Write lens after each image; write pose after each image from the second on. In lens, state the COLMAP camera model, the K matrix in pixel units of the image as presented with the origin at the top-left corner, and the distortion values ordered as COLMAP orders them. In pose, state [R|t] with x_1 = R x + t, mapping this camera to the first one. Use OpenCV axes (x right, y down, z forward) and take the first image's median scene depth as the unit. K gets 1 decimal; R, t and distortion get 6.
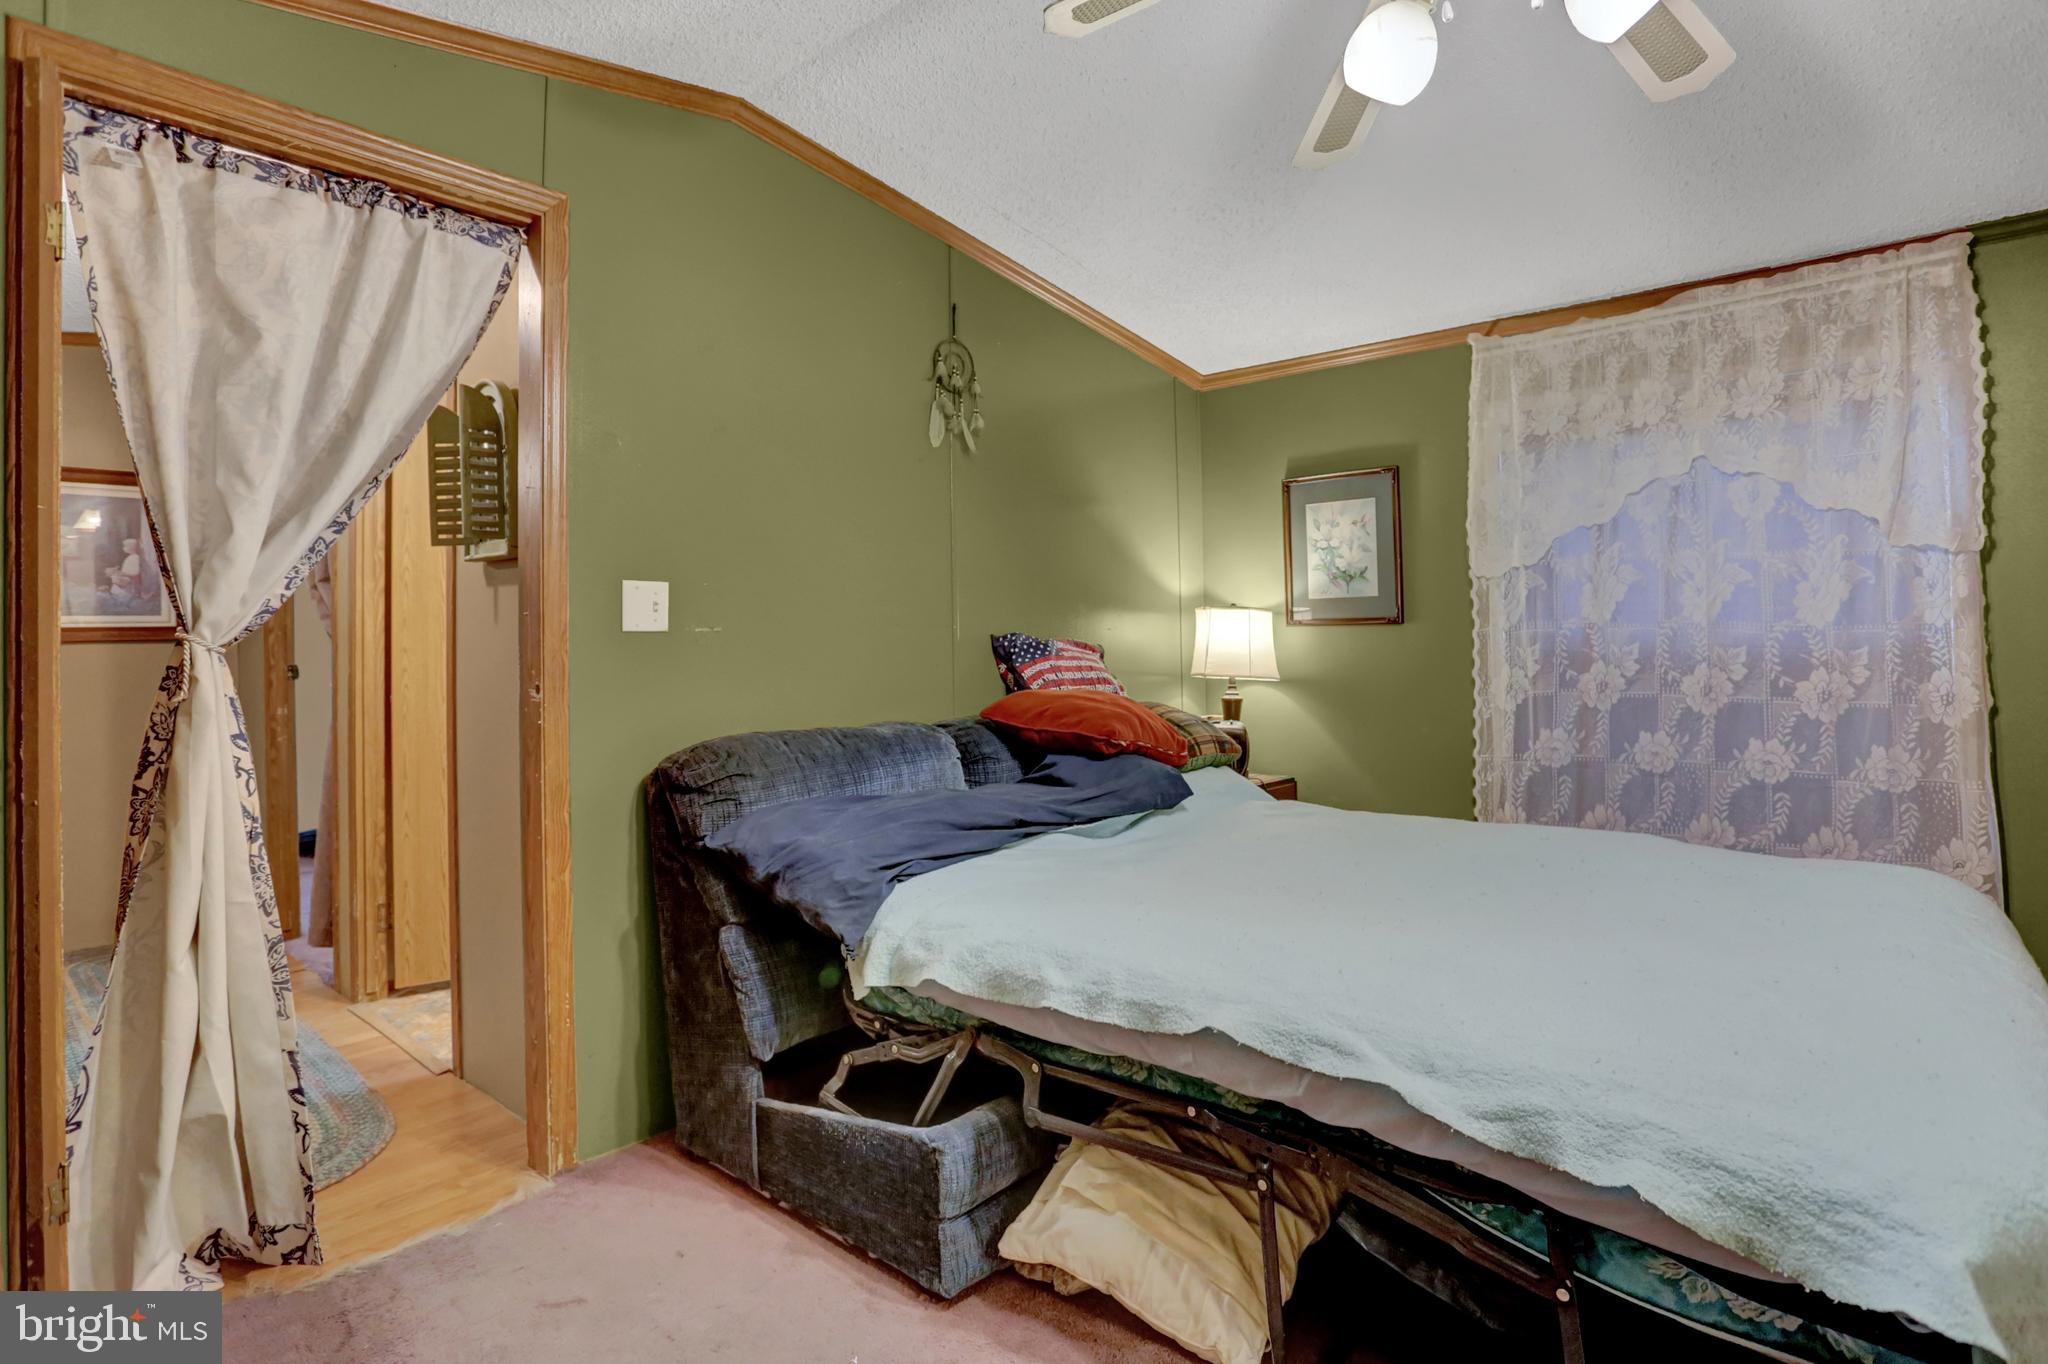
lens RADIAL K [[1067.4, 0, 1023.2], [0, 1067.4, 617.2], [0, 0, 1]] dist [-0.072966, 0.039662]
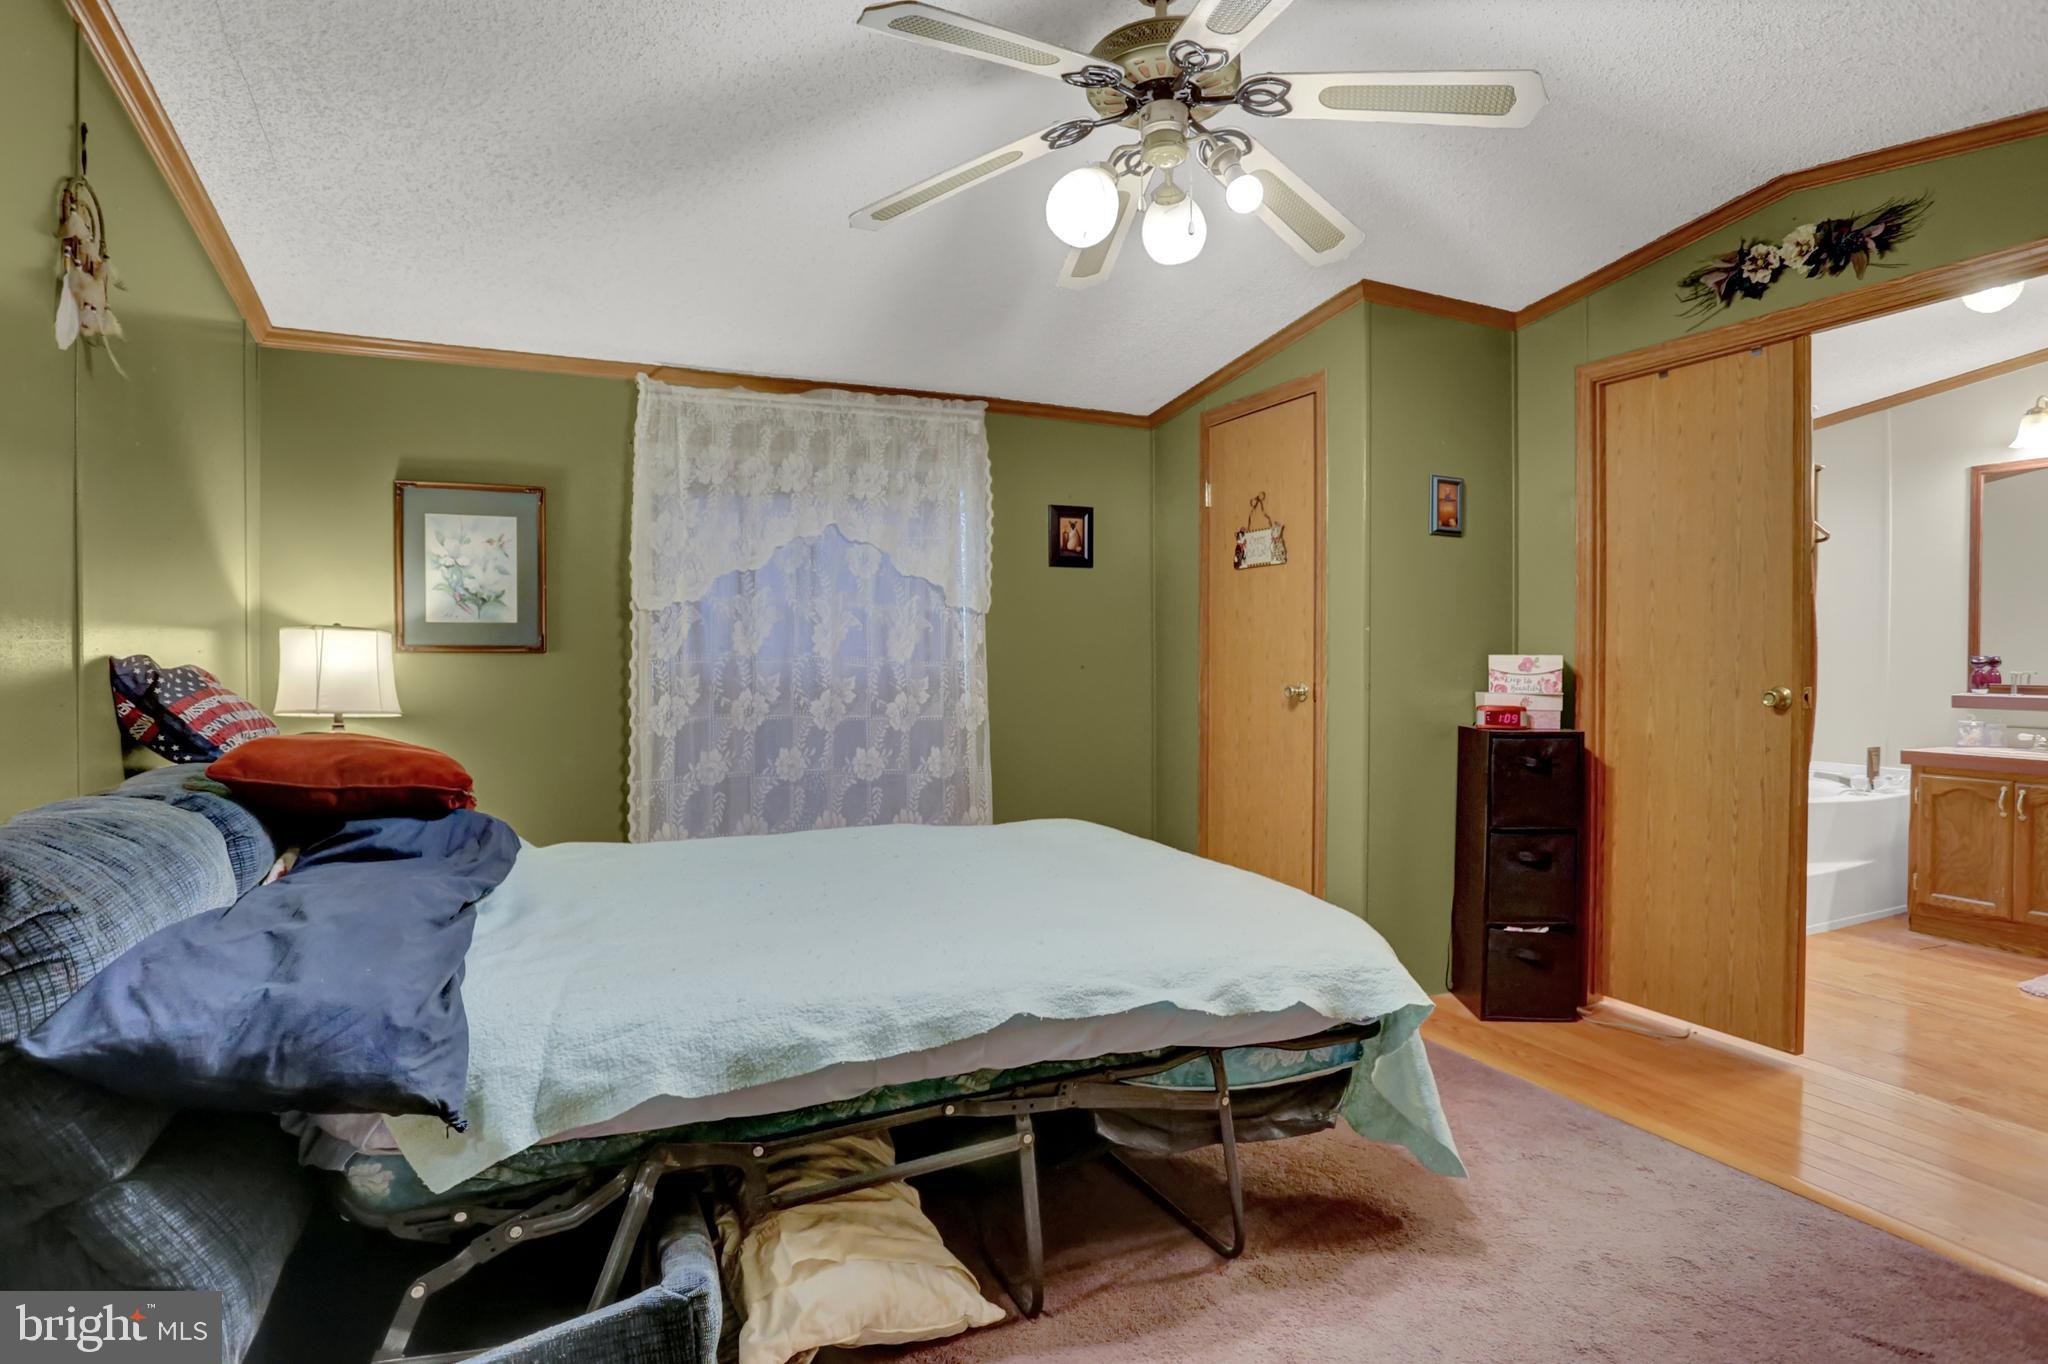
lens RADIAL K [[1054.9, 0, 1039.4], [0, 1054.9, 667.4], [0, 0, 1]] dist [-0.072660, 0.037827]
pose [[0.414143, 0.008394, 0.910173, -0.386555], [-0.023867, 0.999714, 0.001640, 0.008876], [-0.909899, -0.022402, 0.414225, 0.246782]]
